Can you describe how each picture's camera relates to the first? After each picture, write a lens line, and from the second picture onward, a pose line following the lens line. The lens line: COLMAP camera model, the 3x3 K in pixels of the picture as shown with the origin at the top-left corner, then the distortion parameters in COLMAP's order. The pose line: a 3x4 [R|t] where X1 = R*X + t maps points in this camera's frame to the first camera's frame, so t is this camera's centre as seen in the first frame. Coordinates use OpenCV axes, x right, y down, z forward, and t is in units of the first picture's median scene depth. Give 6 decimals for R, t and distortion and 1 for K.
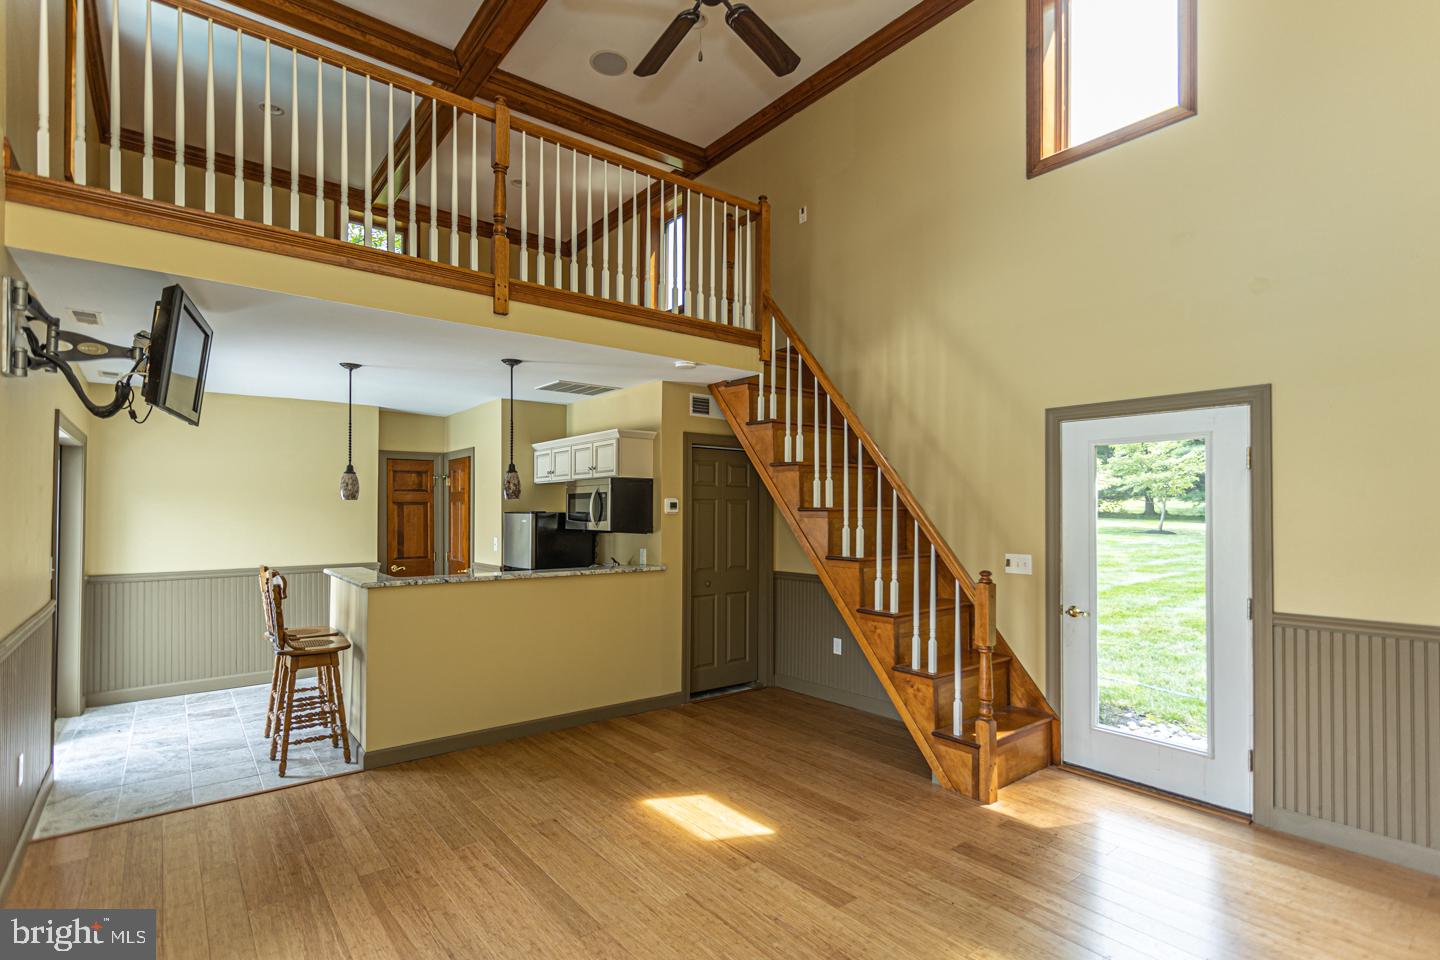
lens RADIAL K [[700.7, 0, 719.5], [0, 700.7, 505.0], [0, 0, 1]] dist [-0.000238, 0.000166]
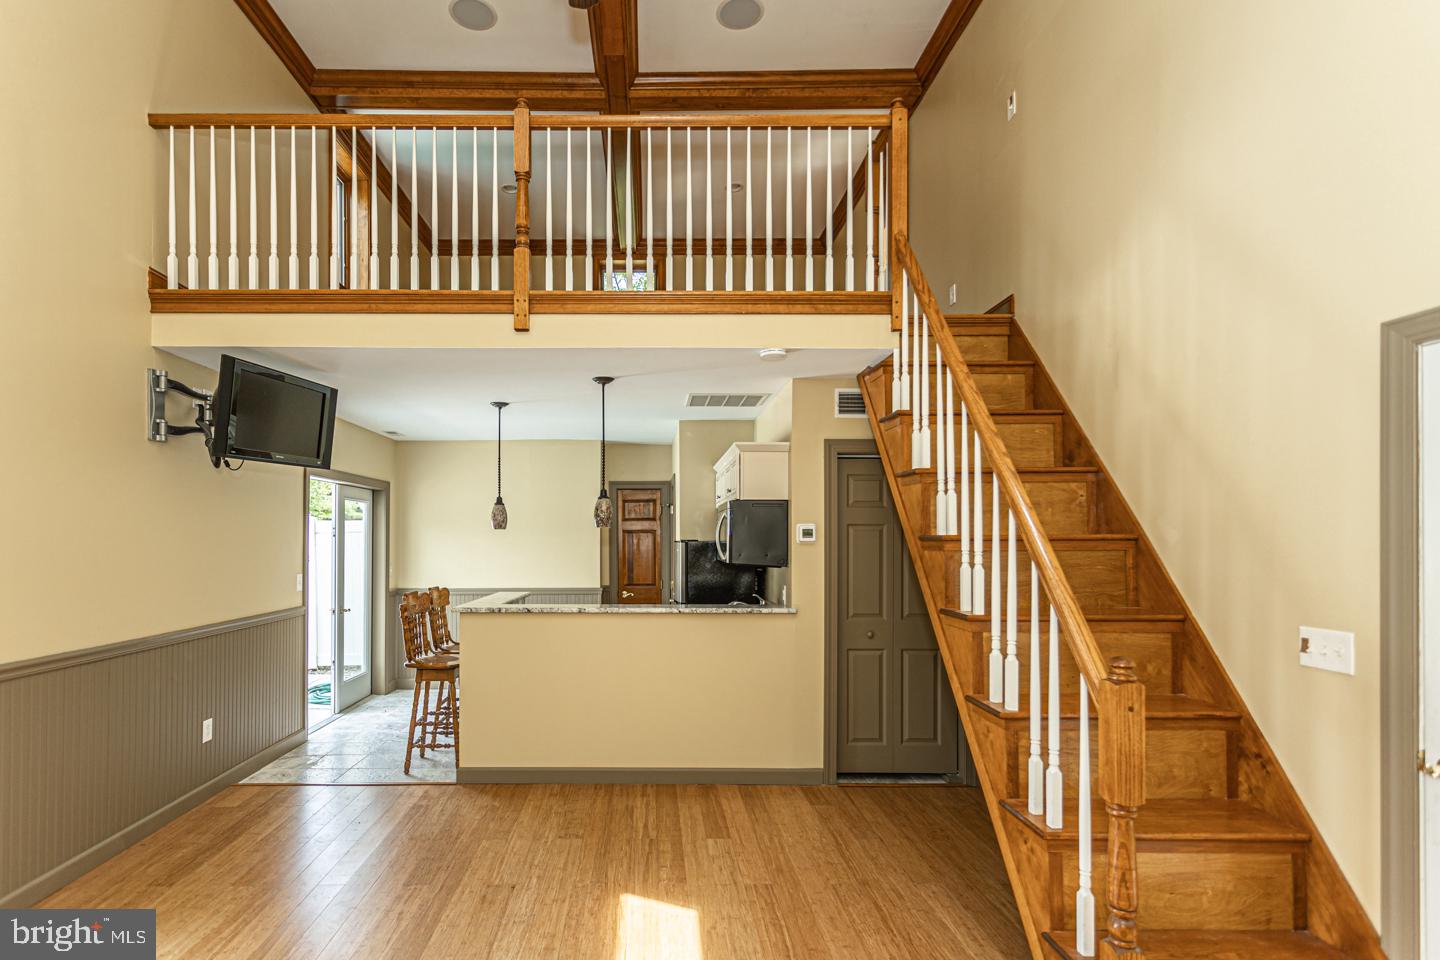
lens RADIAL K [[711.8, 0, 720.0], [0, 711.8, 533.5], [0, 0, 1]] dist [0.002033, 0.000422]
pose [[0.782037, -0.003500, -0.623223, 0.409047], [0.005451, 0.999984, 0.001225, -0.000155], [0.623209, -0.004356, 0.782043, 0.345801]]
